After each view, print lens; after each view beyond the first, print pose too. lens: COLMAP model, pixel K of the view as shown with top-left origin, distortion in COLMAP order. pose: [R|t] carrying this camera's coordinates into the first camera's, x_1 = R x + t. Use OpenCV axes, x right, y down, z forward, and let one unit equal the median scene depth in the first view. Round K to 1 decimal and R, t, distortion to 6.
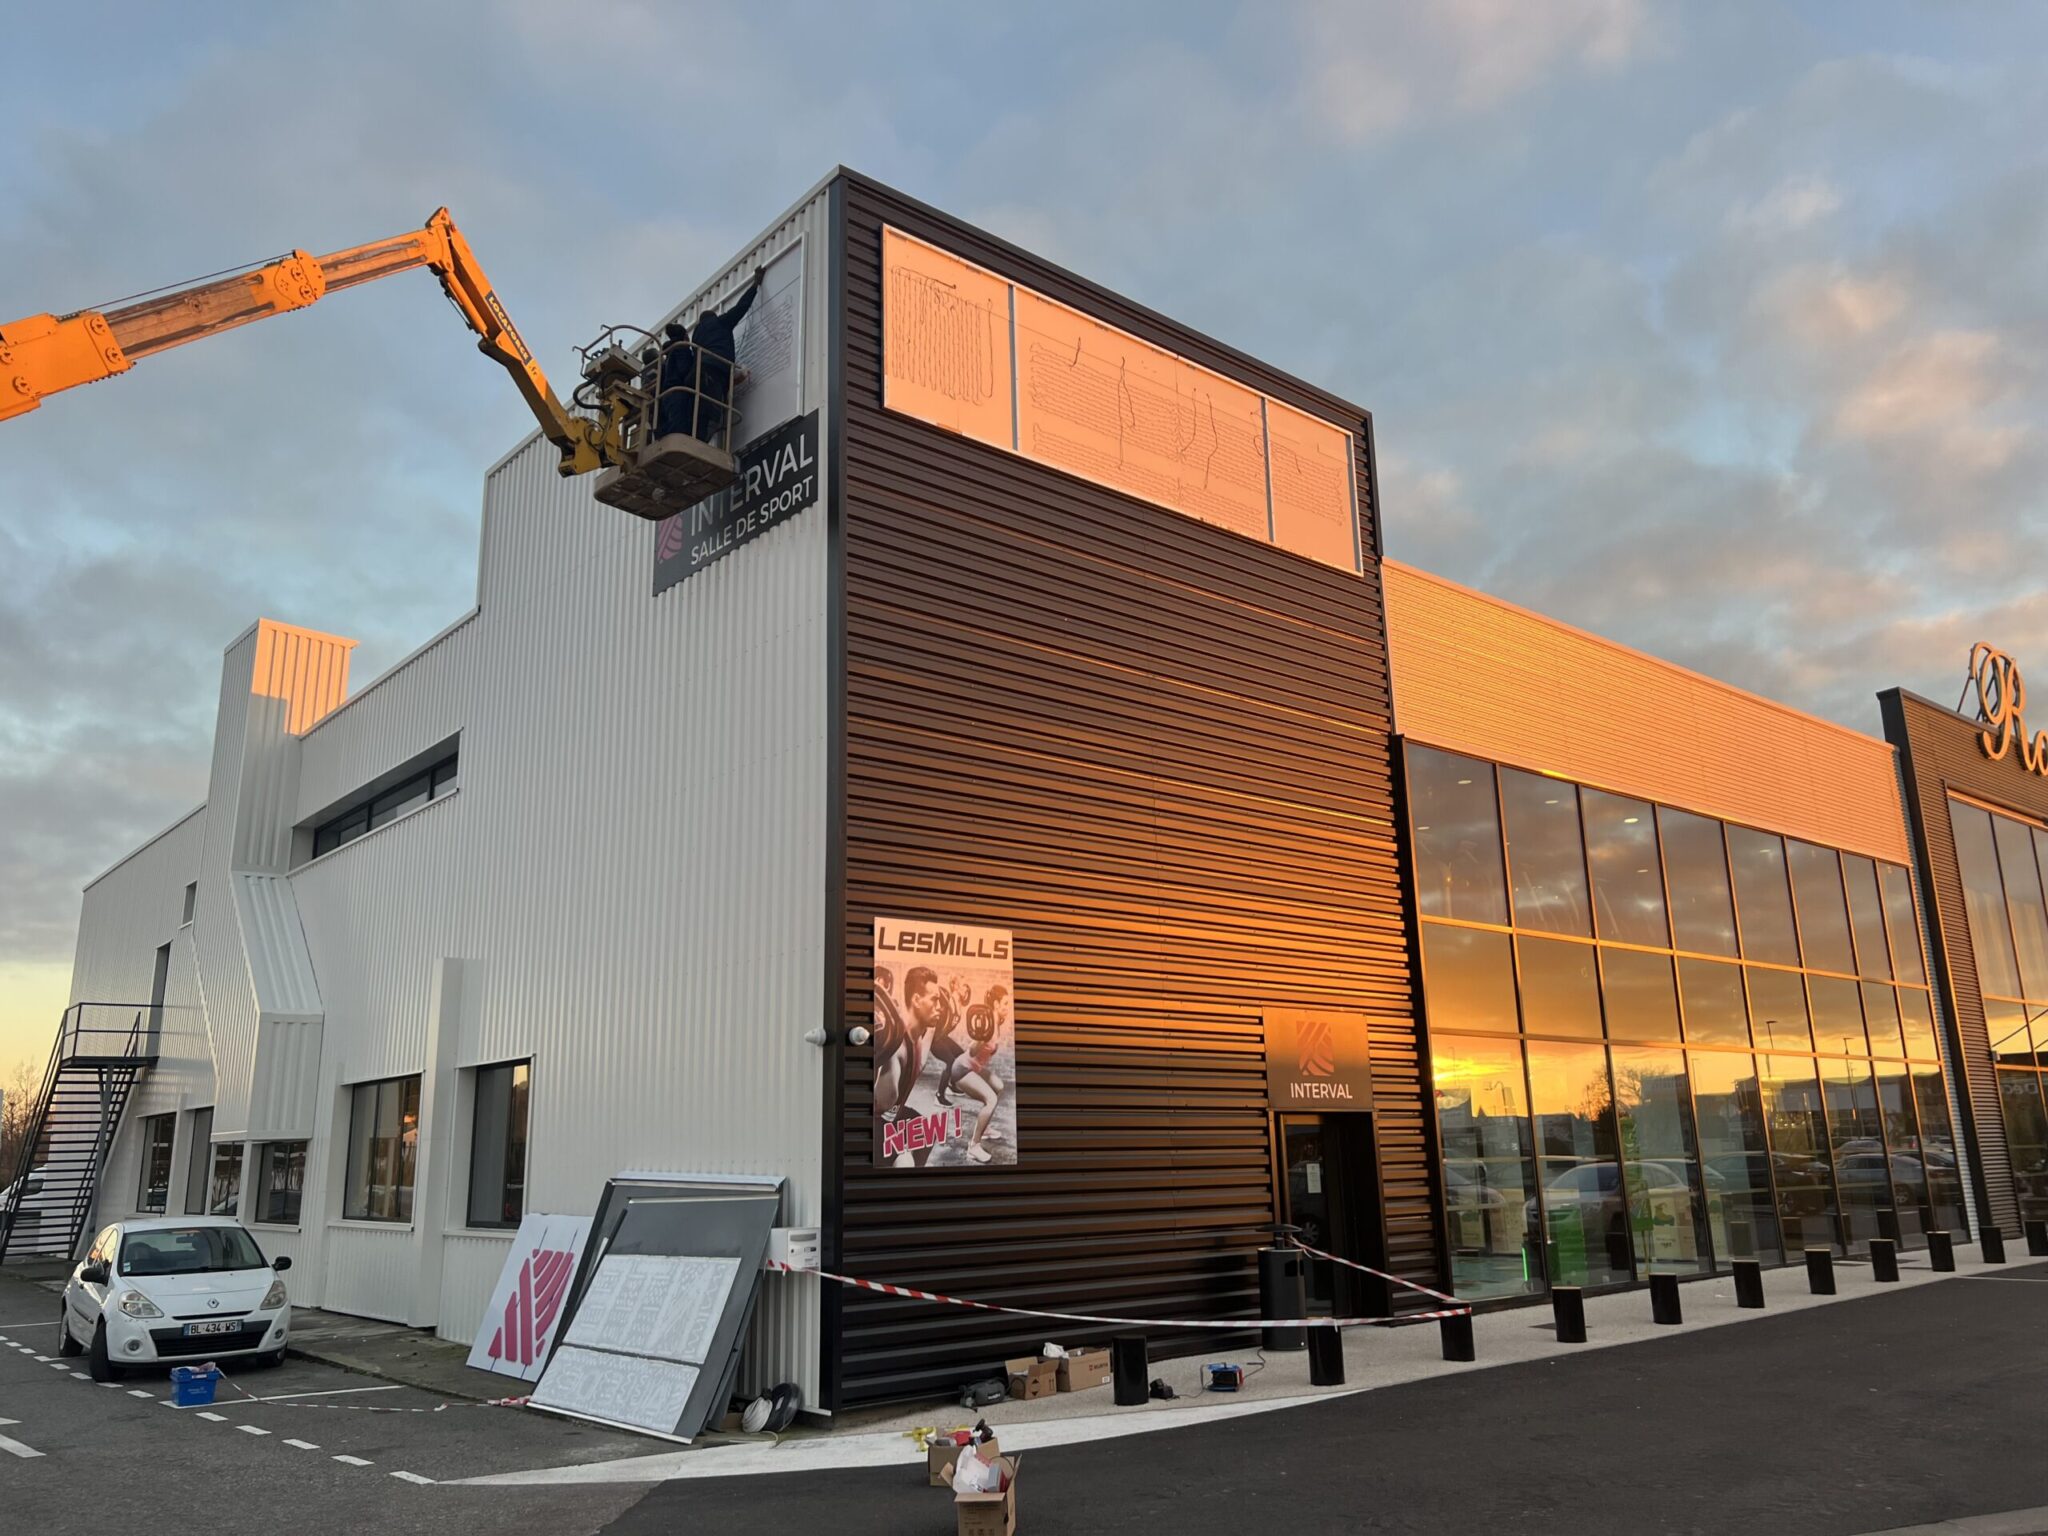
lens RADIAL K [[1552.5, 0, 1028.4], [0, 1552.5, 787.3], [0, 0, 1]] dist [0.058739, -0.009885]
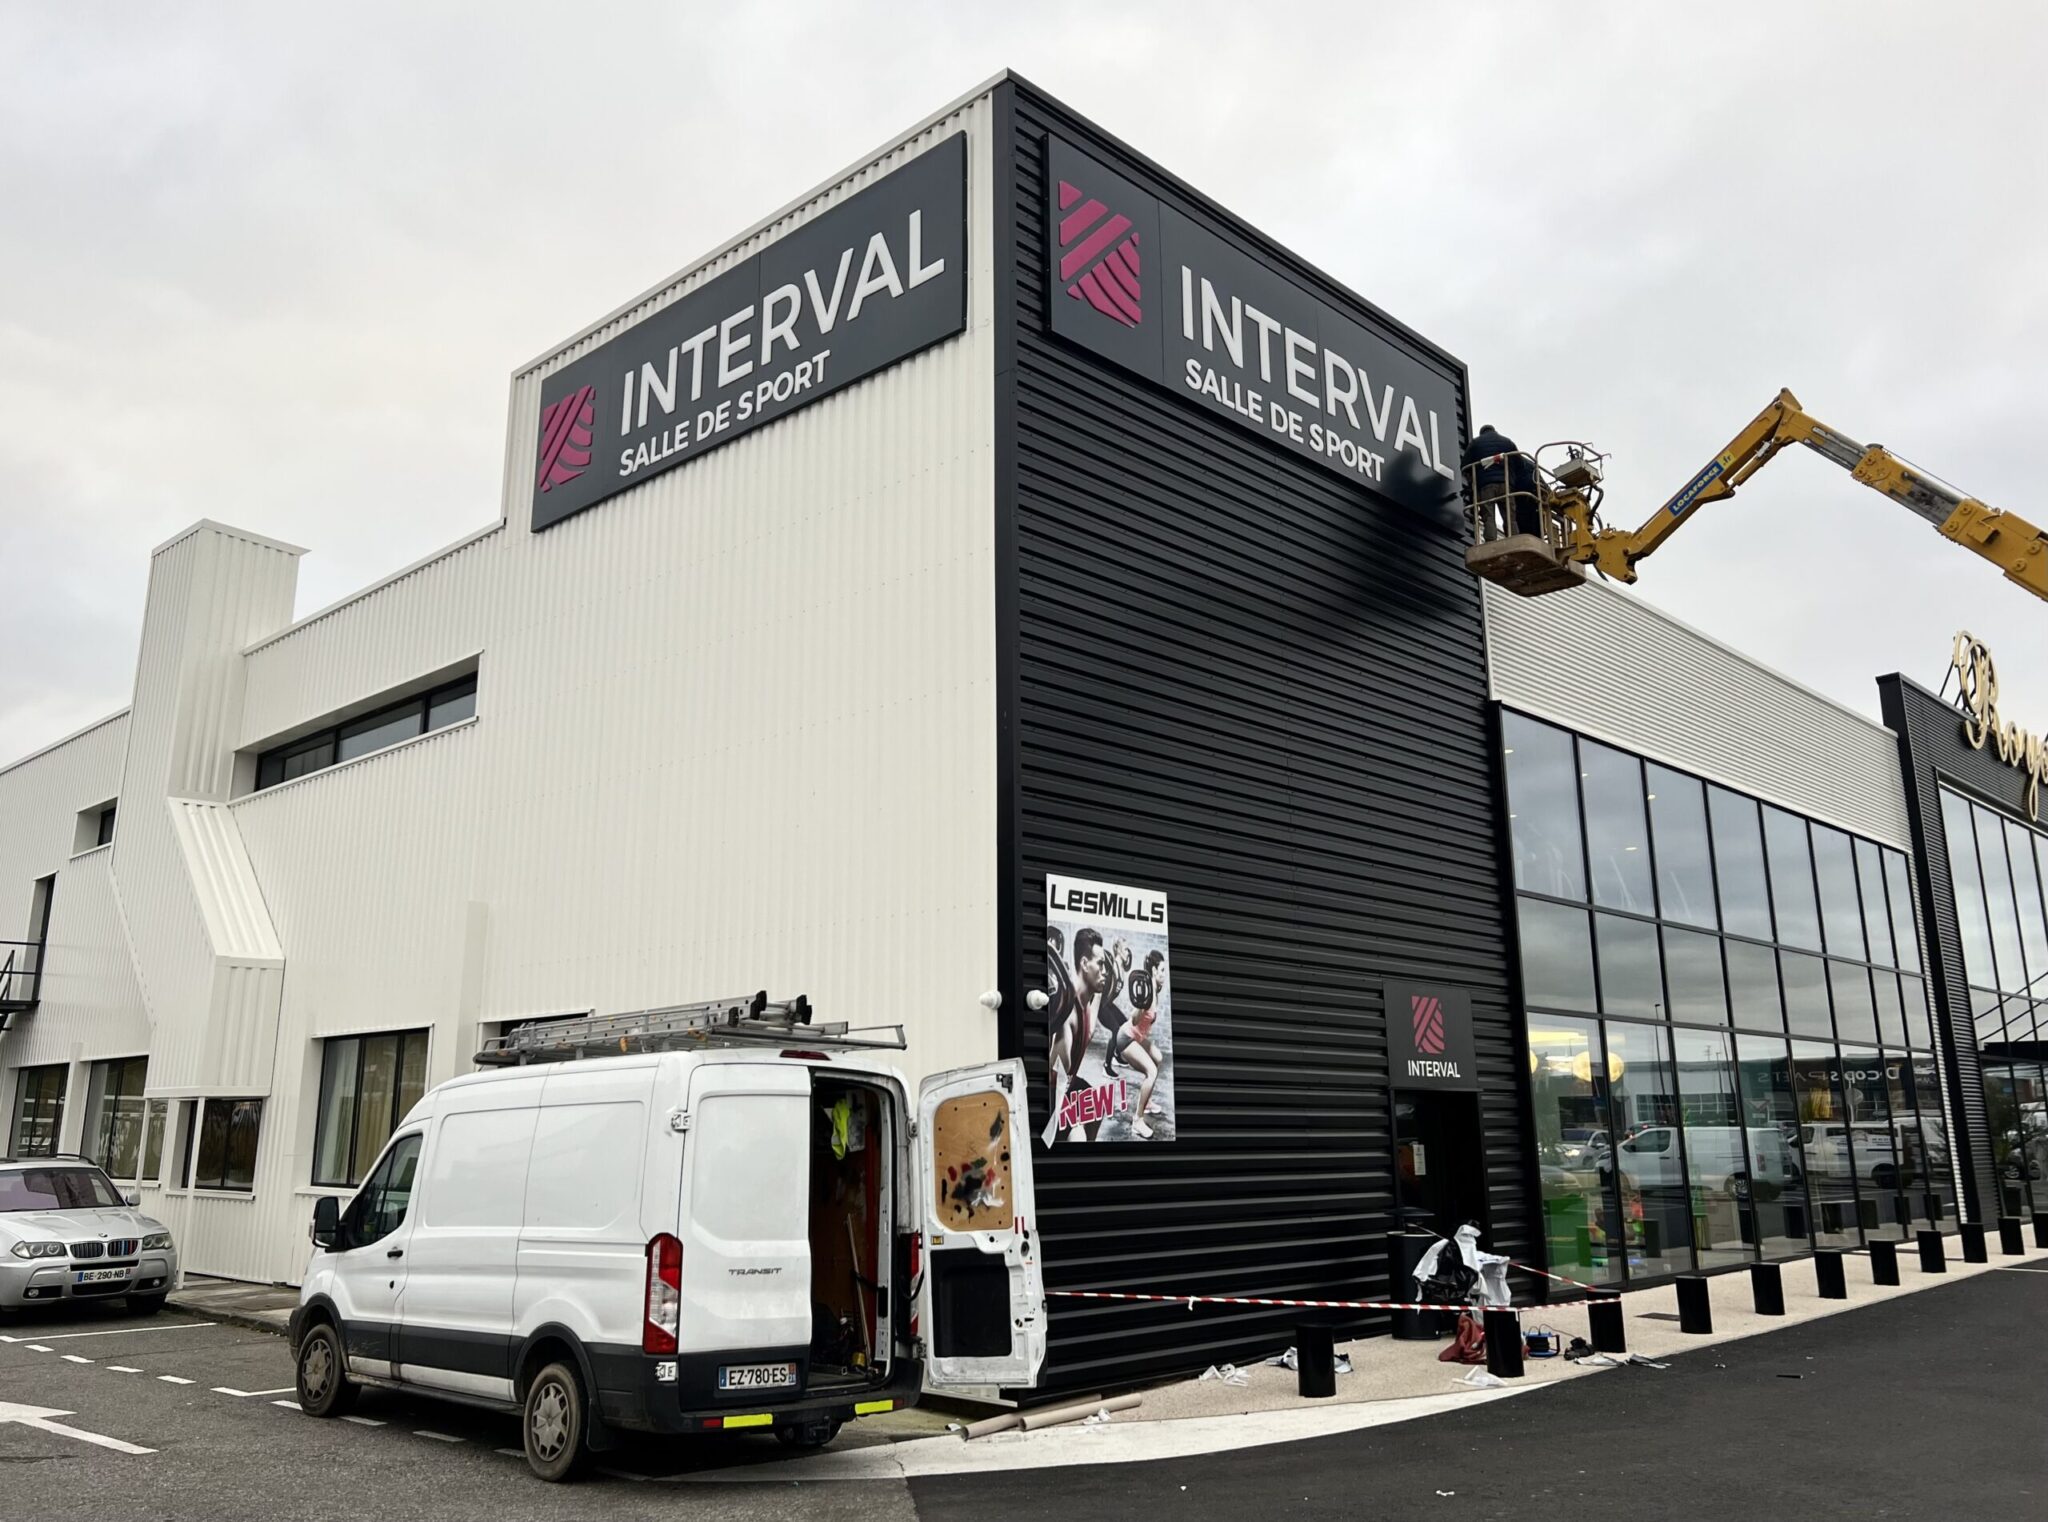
lens RADIAL K [[1633.6, 0, 1009.0], [0, 1633.6, 738.3], [0, 0, 1]] dist [0.053207, 0.006458]
pose [[0.994843, 0.039256, 0.093519, -0.207065], [-0.039248, 0.999228, -0.001927, 0.004587], [-0.093523, -0.001753, 0.995616, 0.021654]]
